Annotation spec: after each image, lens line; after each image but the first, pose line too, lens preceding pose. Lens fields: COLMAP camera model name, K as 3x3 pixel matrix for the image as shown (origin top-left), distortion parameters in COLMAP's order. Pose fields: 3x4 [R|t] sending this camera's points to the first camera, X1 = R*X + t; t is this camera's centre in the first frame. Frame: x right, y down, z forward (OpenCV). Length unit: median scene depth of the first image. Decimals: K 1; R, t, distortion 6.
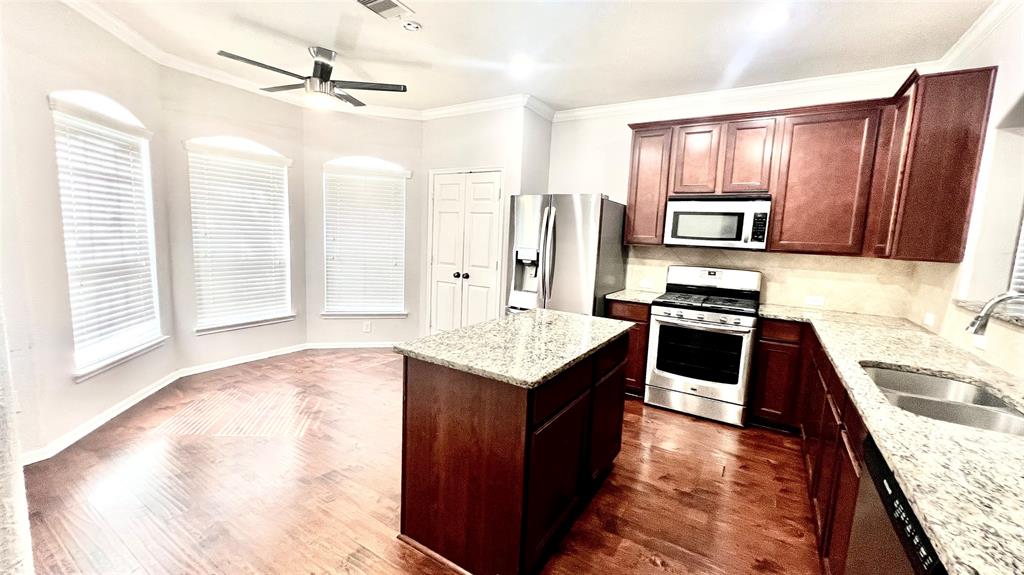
lens RADIAL K [[410.0, 0, 509.9], [0, 410.0, 285.0], [0, 0, 1]] dist [-0.000730, 0.000092]
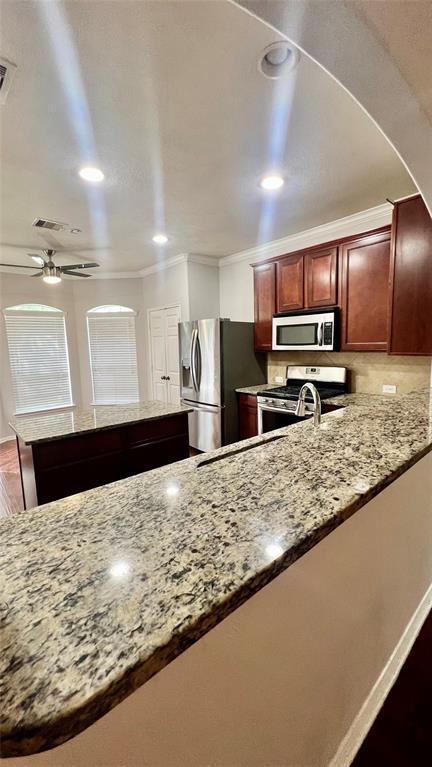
lens RADIAL K [[307.7, 0, 218.7], [0, 307.7, 381.7], [0, 0, 1]] dist [-0.002724, 0.000361]
pose [[0.955170, -0.033774, -0.294124, 0.535270], [0.034046, 0.999411, -0.004199, 0.002707], [0.294093, -0.006003, 0.955758, -0.018992]]
